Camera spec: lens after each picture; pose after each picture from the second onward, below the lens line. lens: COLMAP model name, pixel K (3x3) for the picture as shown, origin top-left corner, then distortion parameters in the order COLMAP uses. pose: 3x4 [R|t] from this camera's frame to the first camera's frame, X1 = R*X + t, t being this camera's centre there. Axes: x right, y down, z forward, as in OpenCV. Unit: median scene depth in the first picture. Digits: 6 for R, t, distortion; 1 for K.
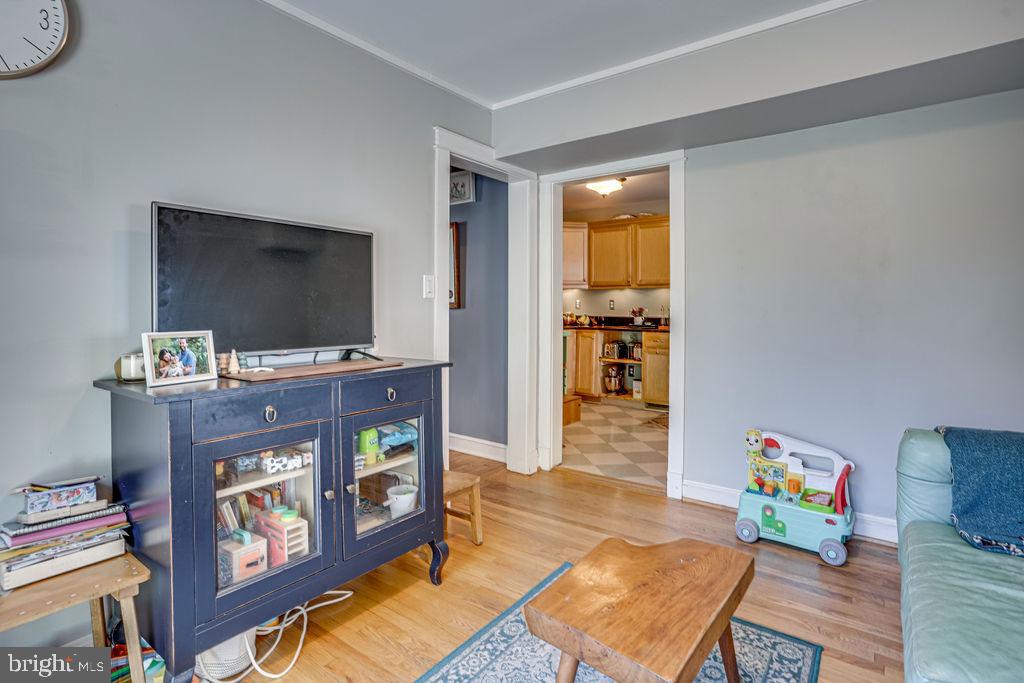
lens RADIAL K [[509.3, 0, 516.3], [0, 509.3, 306.7], [0, 0, 1]] dist [-0.055019, 0.022022]
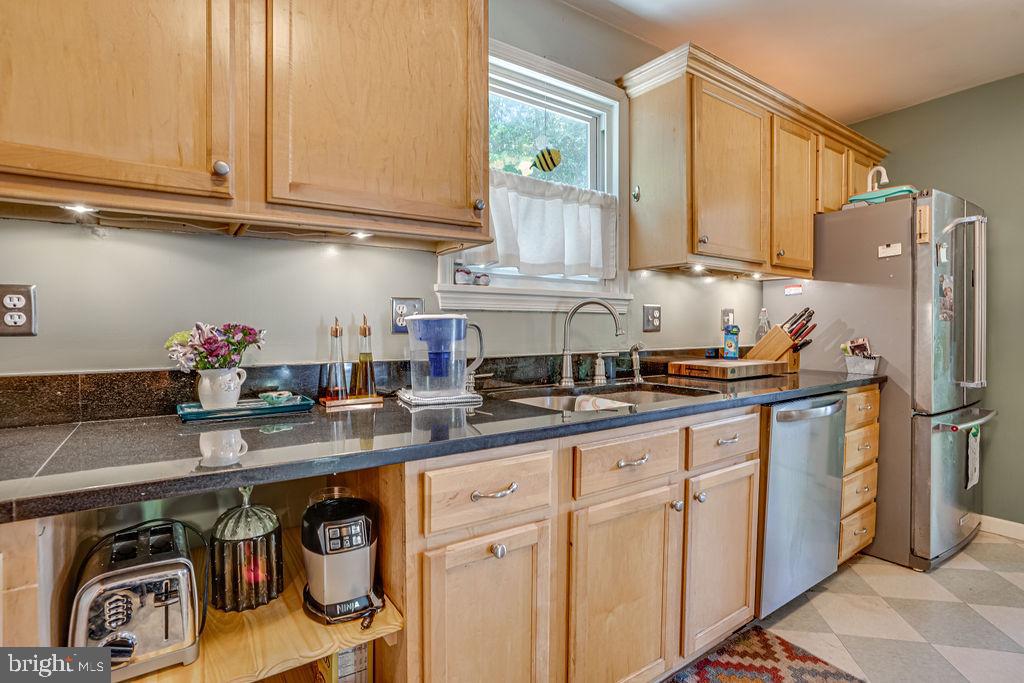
lens RADIAL K [[509.3, 0, 518.6], [0, 509.3, 337.3], [0, 0, 1]] dist [-0.055019, 0.022022]
pose [[0.323274, -0.026855, 0.945924, 0.087942], [0.010056, 0.999638, 0.024943, 0.003312], [-0.946252, 0.001448, 0.323427, 0.848588]]
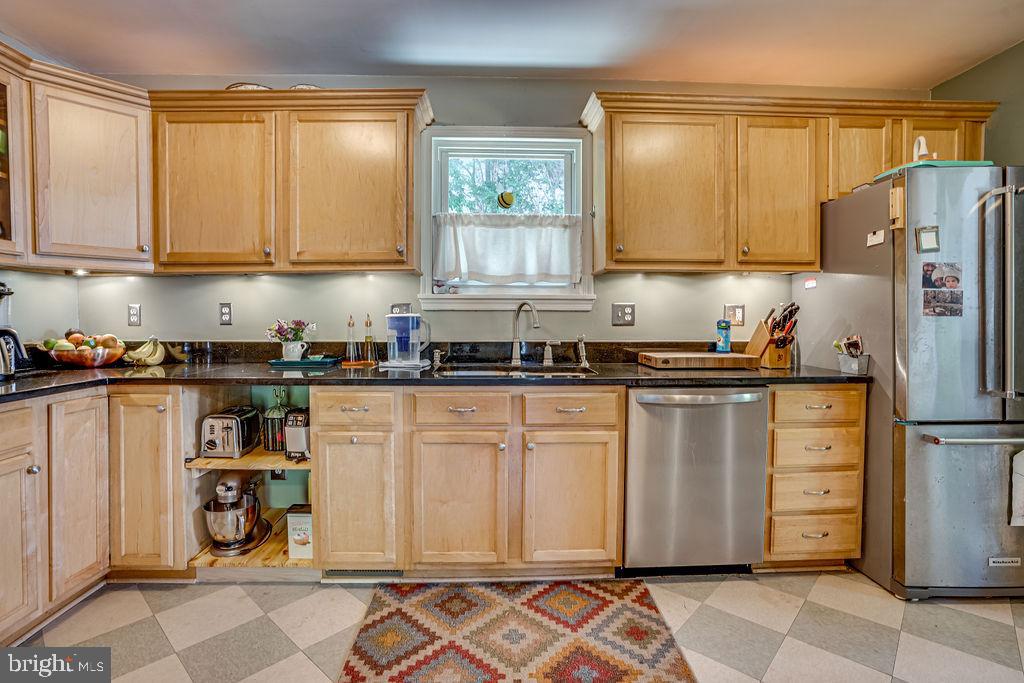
lens RADIAL K [[509.3, 0, 496.8], [0, 509.3, 328.9], [0, 0, 1]] dist [-0.055019, 0.022022]
pose [[0.792564, -0.018330, 0.609513, 0.123013], [0.009725, 0.999801, 0.017422, 0.003561], [-0.609711, -0.007881, 0.792584, 0.581615]]
